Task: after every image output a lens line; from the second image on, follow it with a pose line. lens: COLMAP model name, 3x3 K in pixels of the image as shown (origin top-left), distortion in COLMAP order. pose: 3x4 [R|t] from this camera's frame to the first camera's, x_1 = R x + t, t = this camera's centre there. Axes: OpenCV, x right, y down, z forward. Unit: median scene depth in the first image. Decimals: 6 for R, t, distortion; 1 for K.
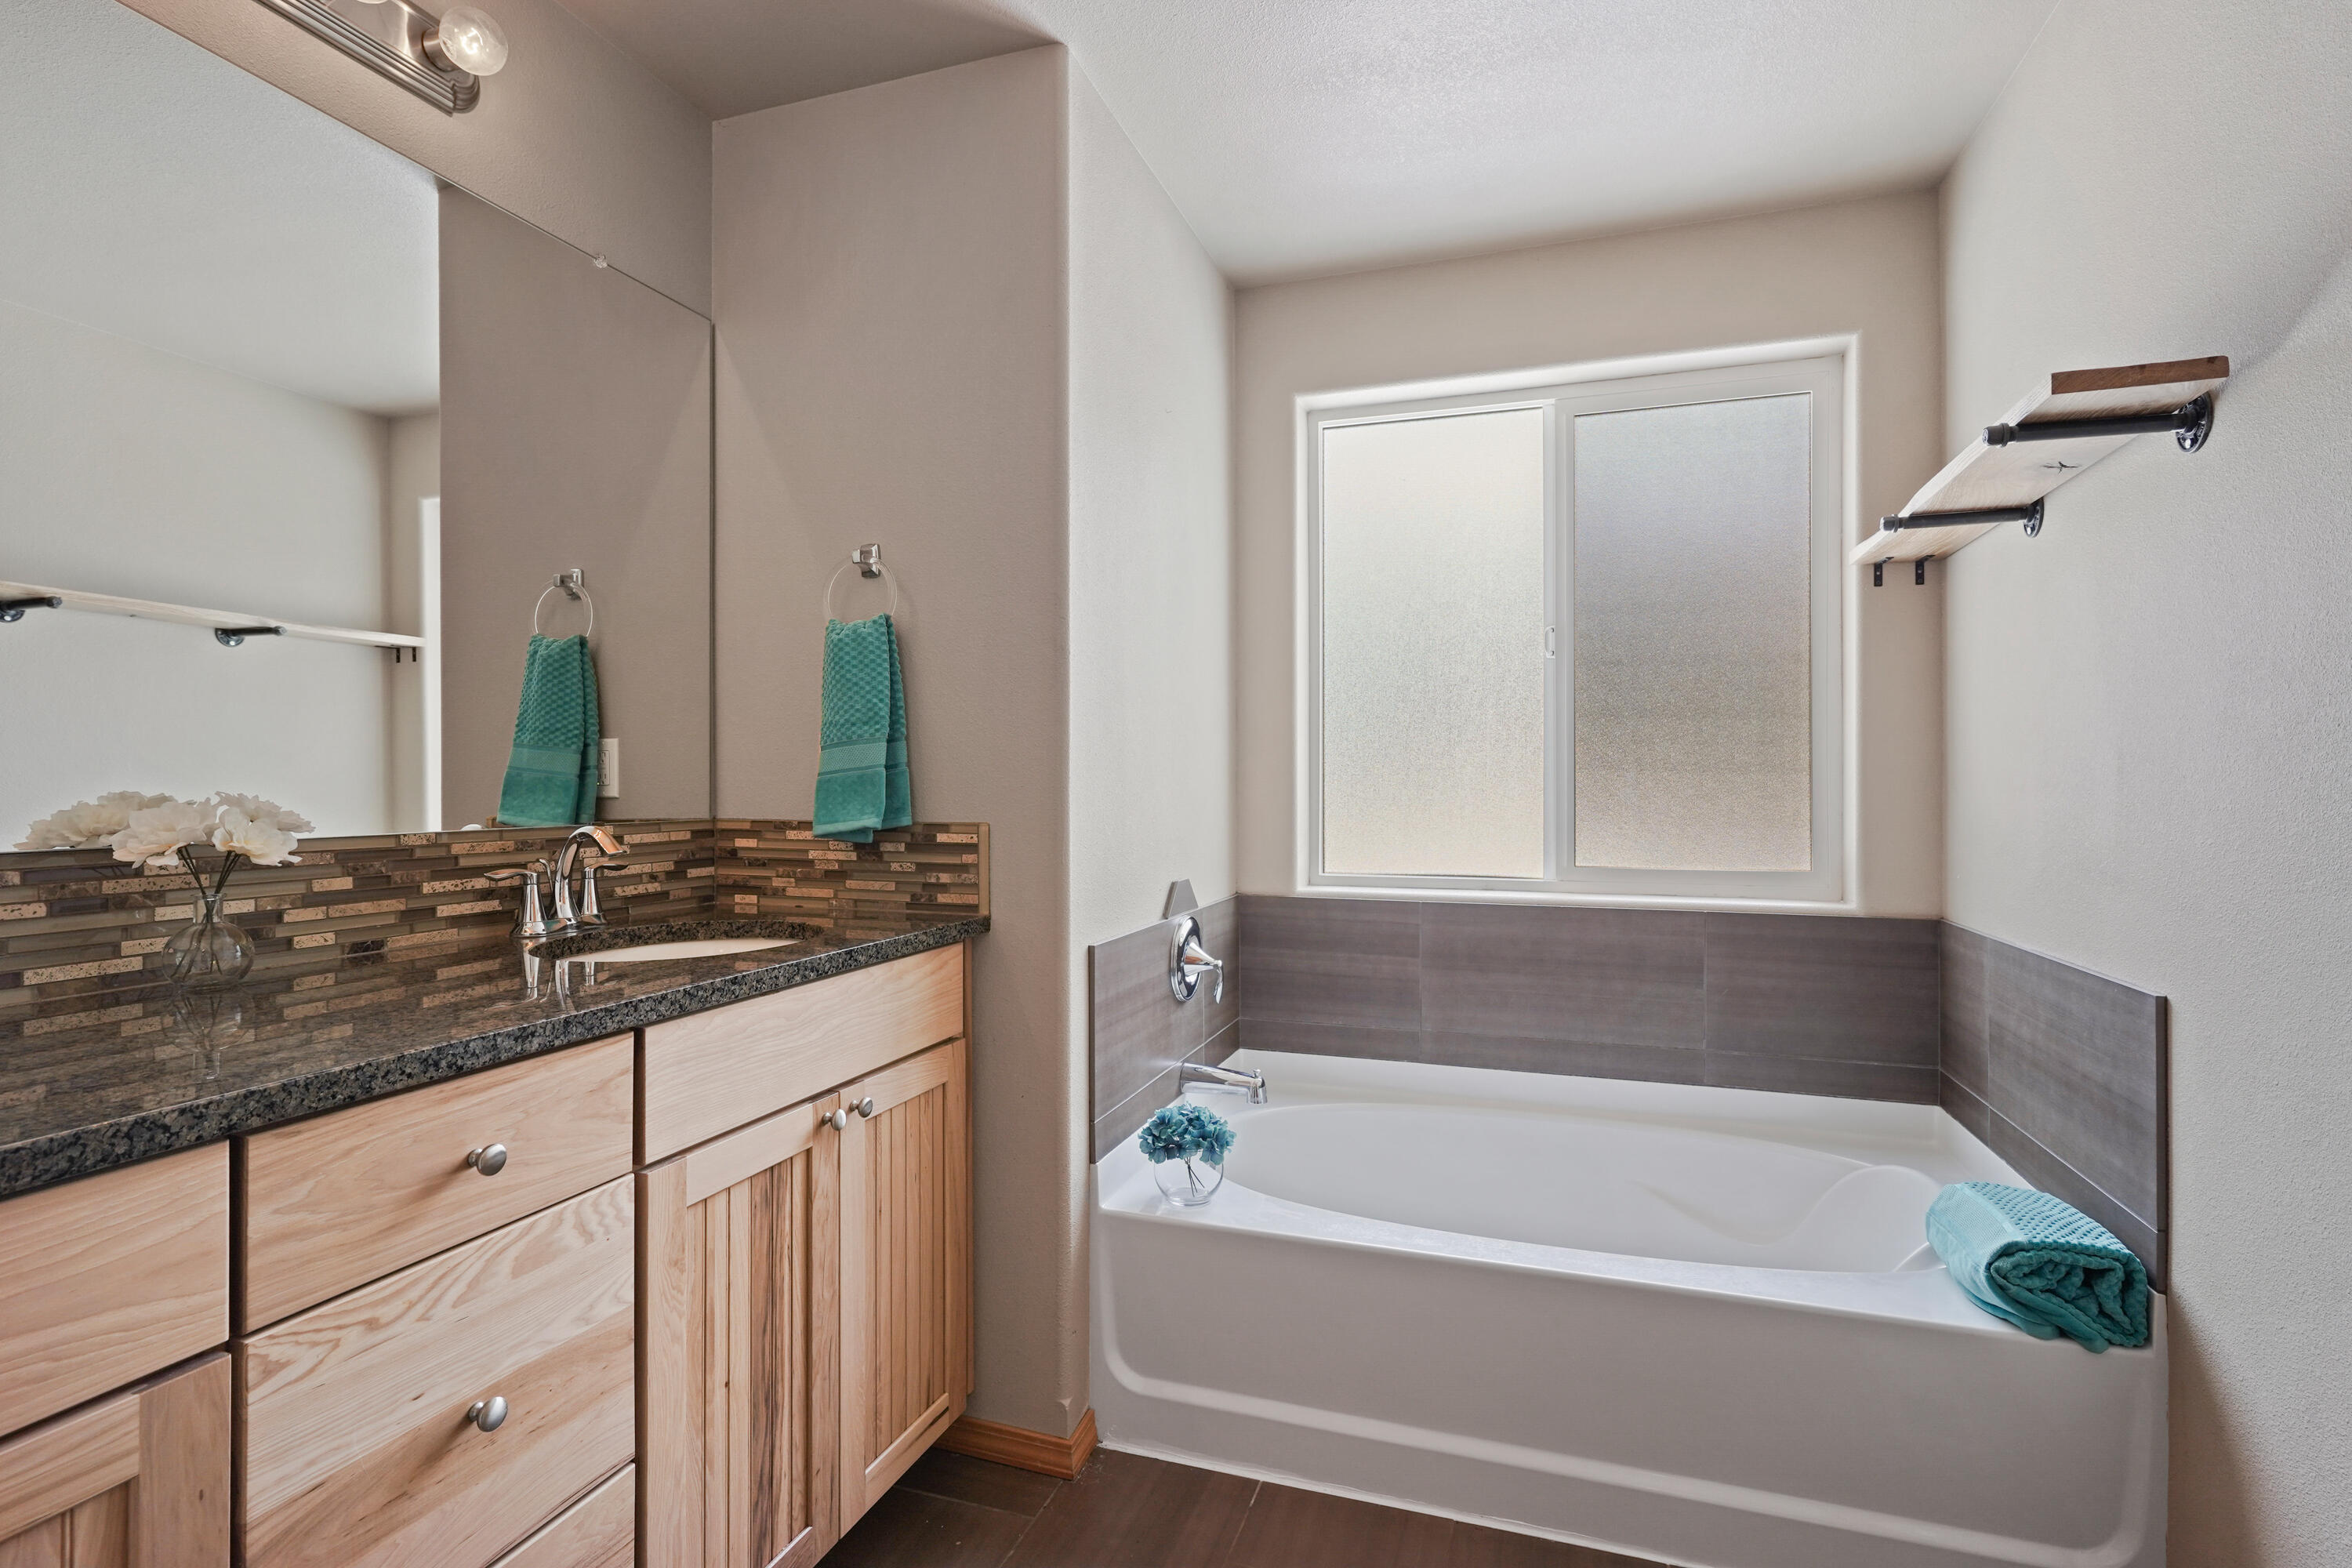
lens RADIAL K [[1128.7, 0, 1181.0], [0, 1128.7, 784.7], [0, 0, 1]] dist [-0.002884, 0.000894]
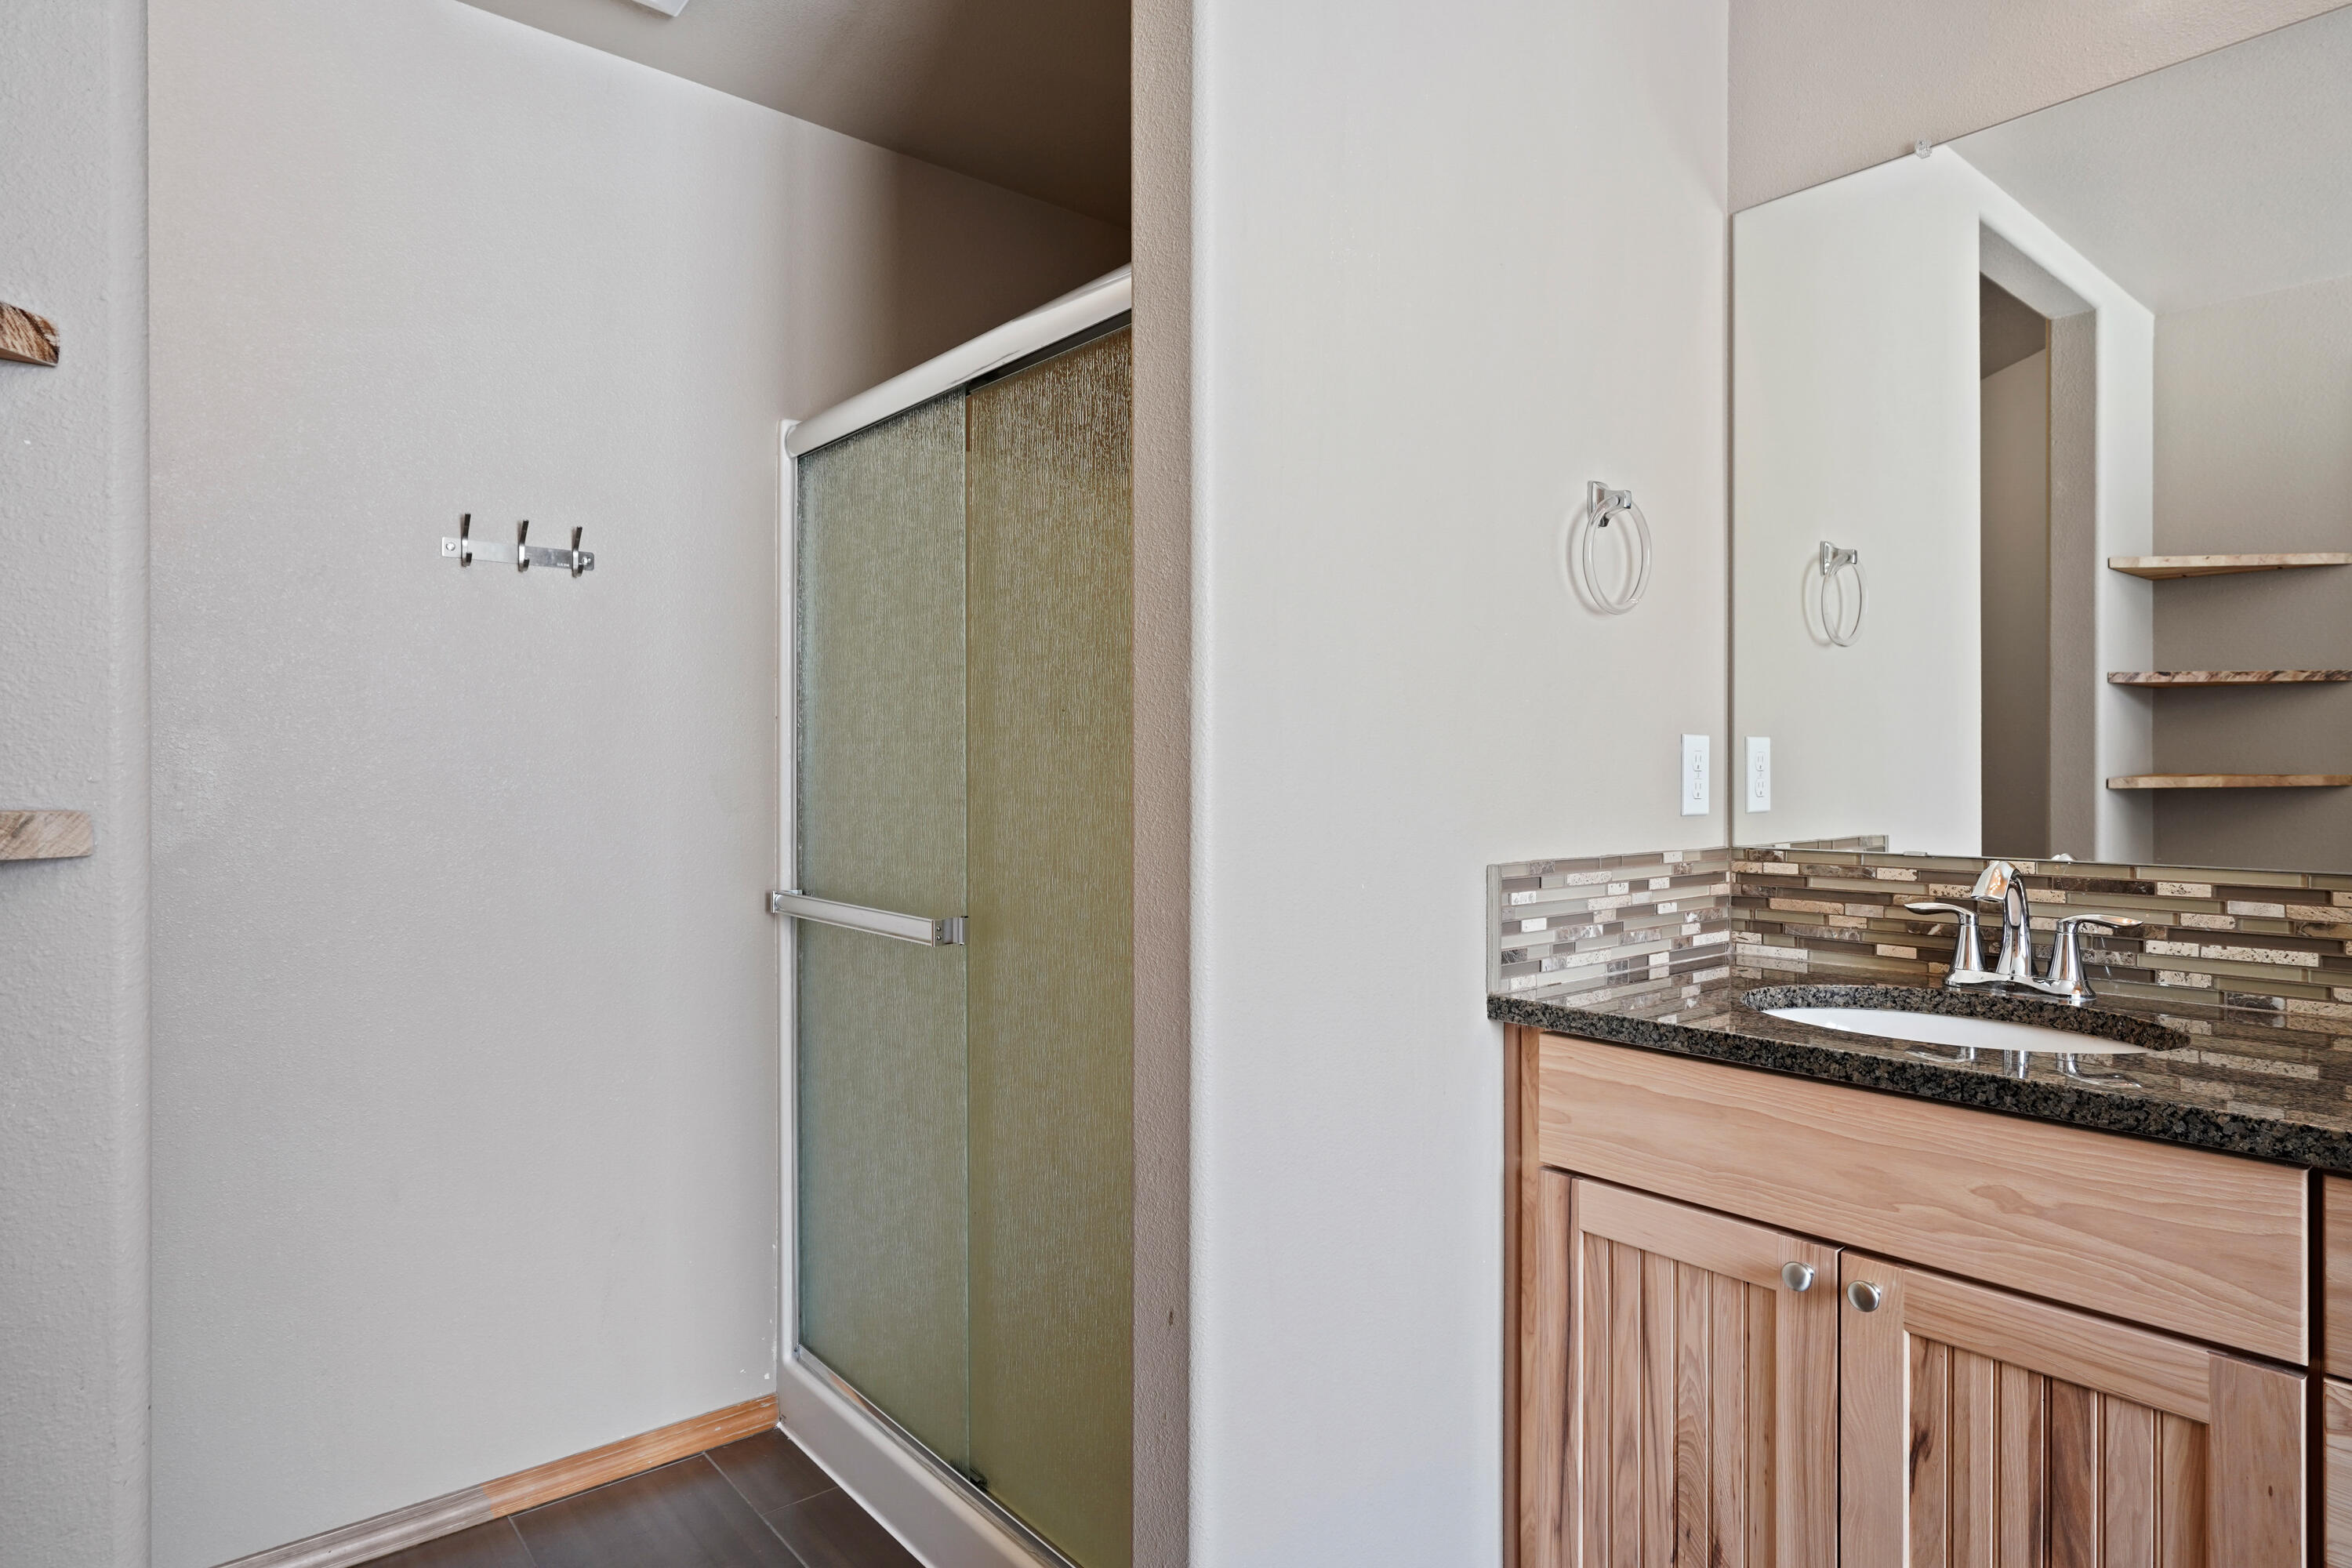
lens RADIAL K [[1300.1, 0, 1175.8], [0, 1300.1, 773.5], [0, 0, 1]] dist [-0.002496, 0.001017]
pose [[-0.518134, -0.000151, -0.855299, 0.401342], [-0.002995, 0.999994, 0.001638, -0.024639], [0.855294, 0.003410, -0.518131, 0.425629]]
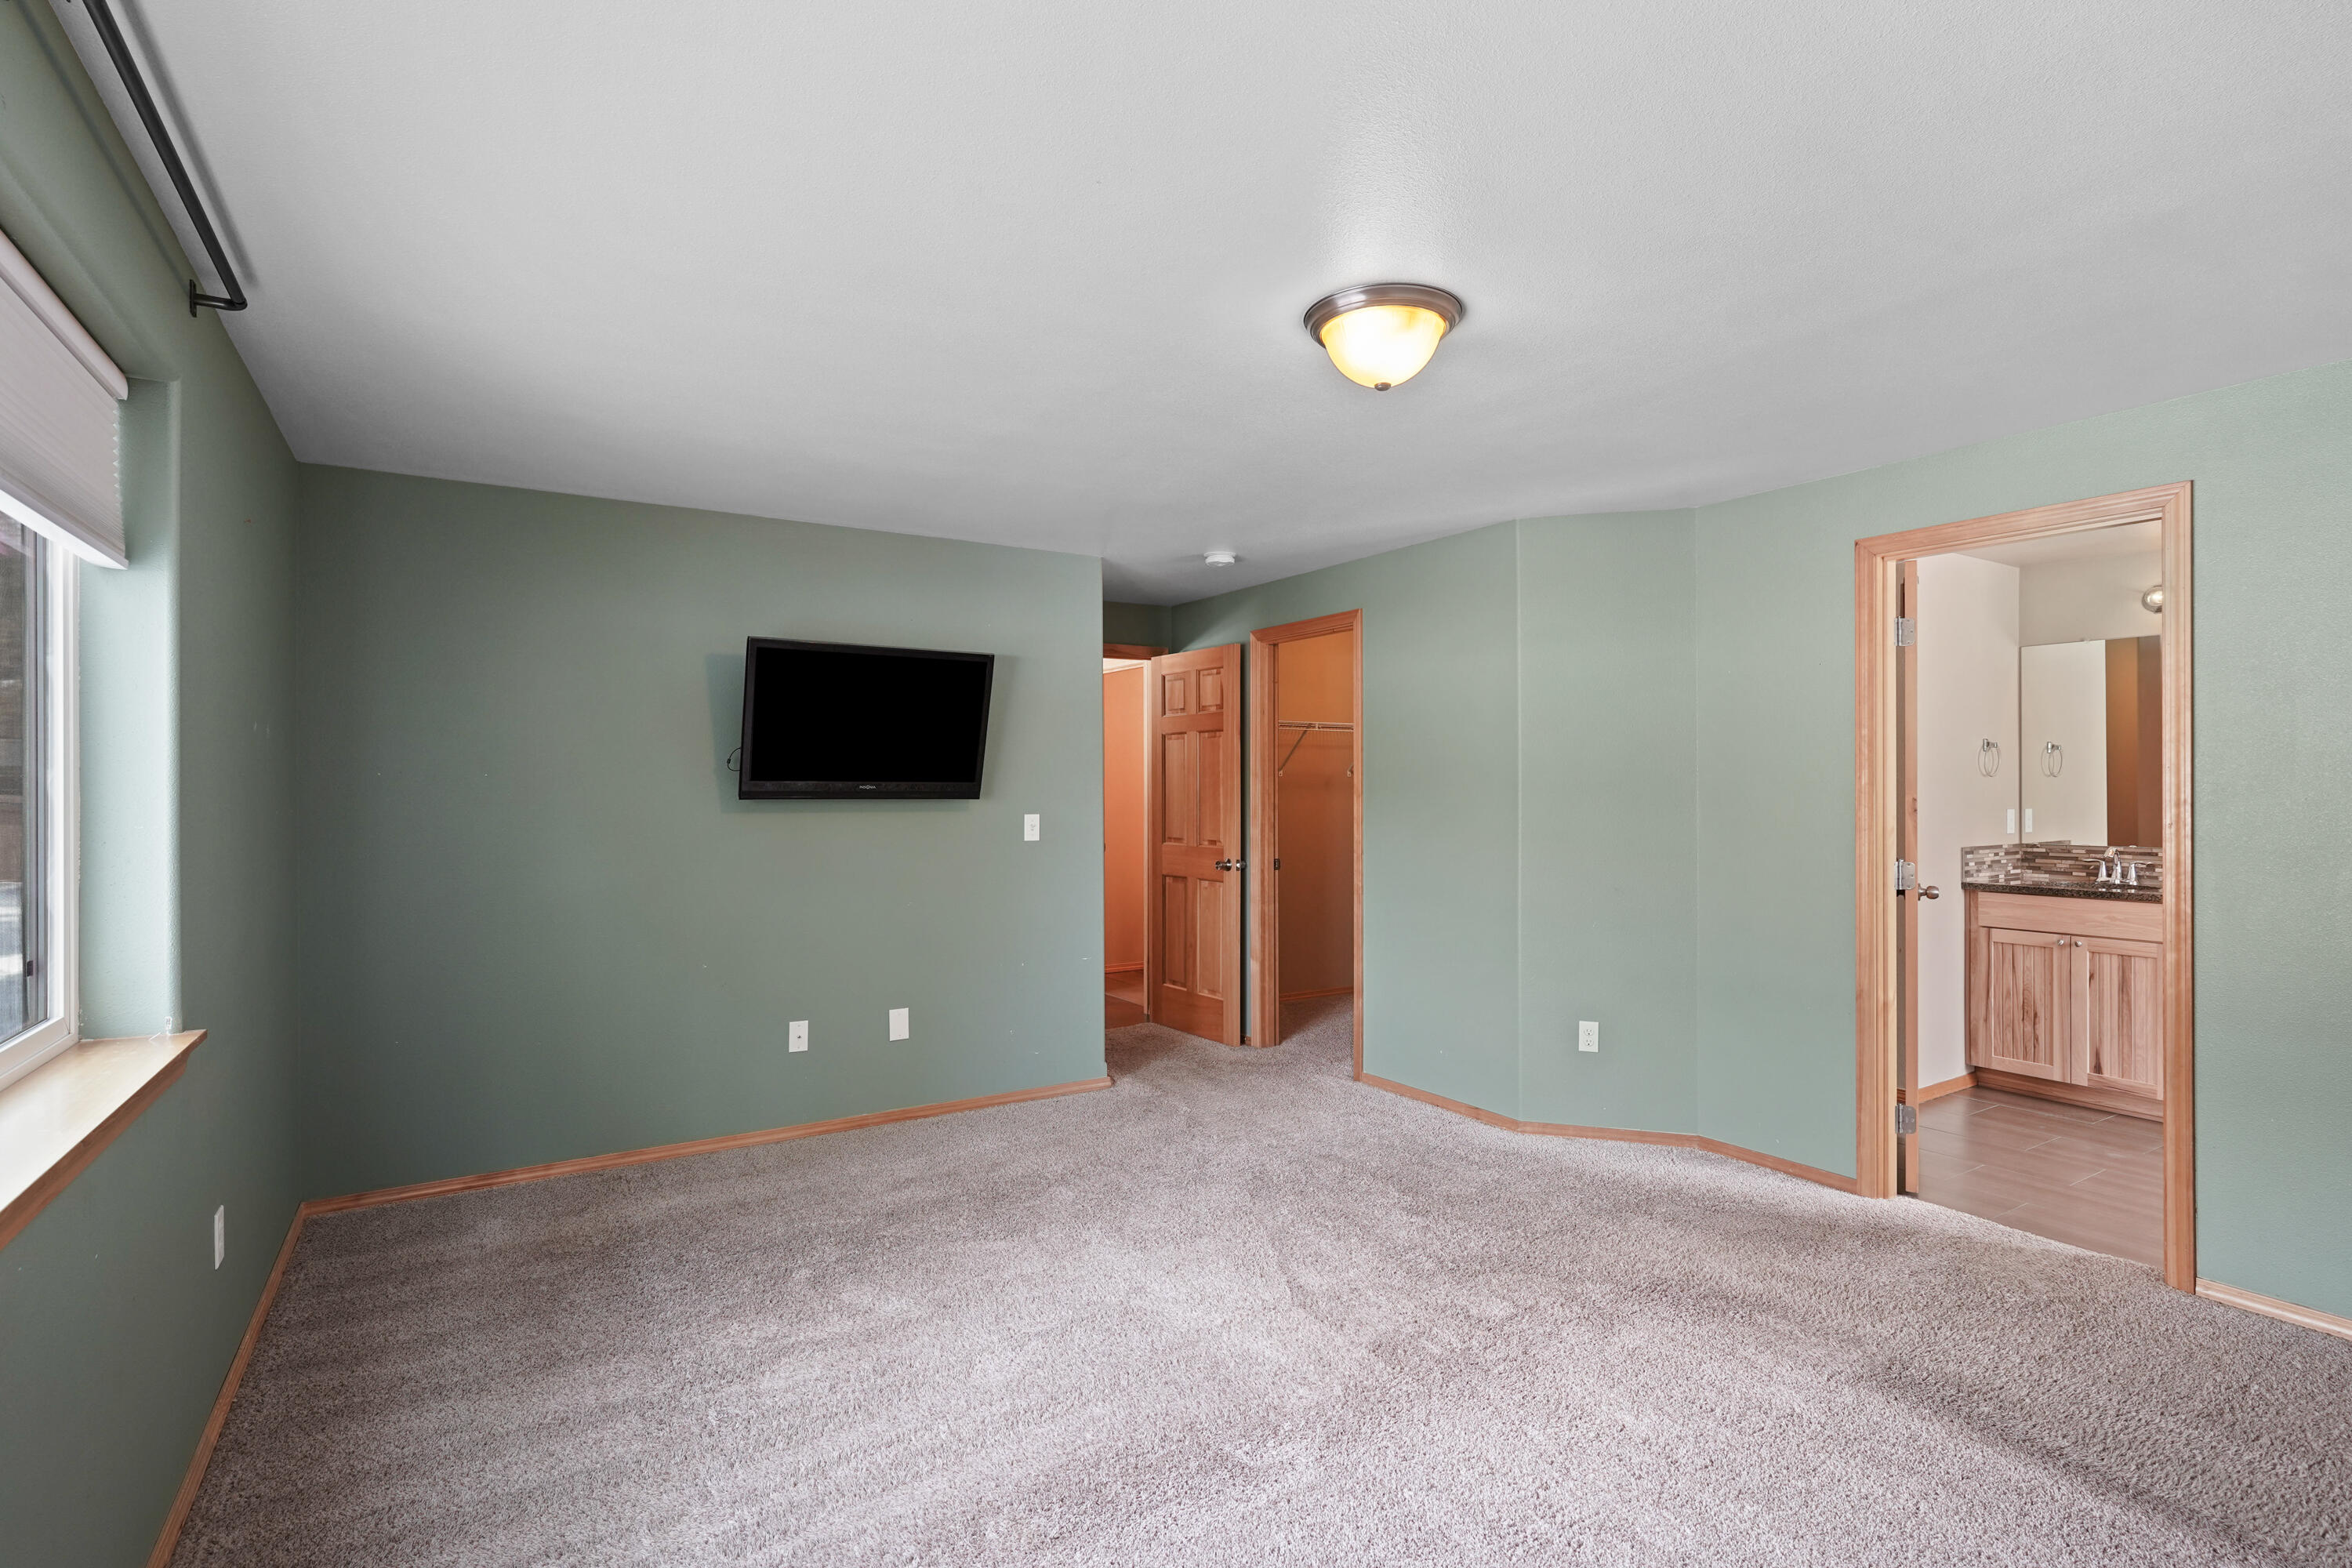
lens RADIAL K [[1128.7, 0, 1181.0], [0, 1128.7, 784.7], [0, 0, 1]] dist [-0.002884, 0.000894]
pose [[-0.630197, 0.000346, -0.776435, 3.570621], [0.001153, 0.999999, -0.000491, -0.142907], [0.776434, -0.001204, -0.630197, 0.413957]]
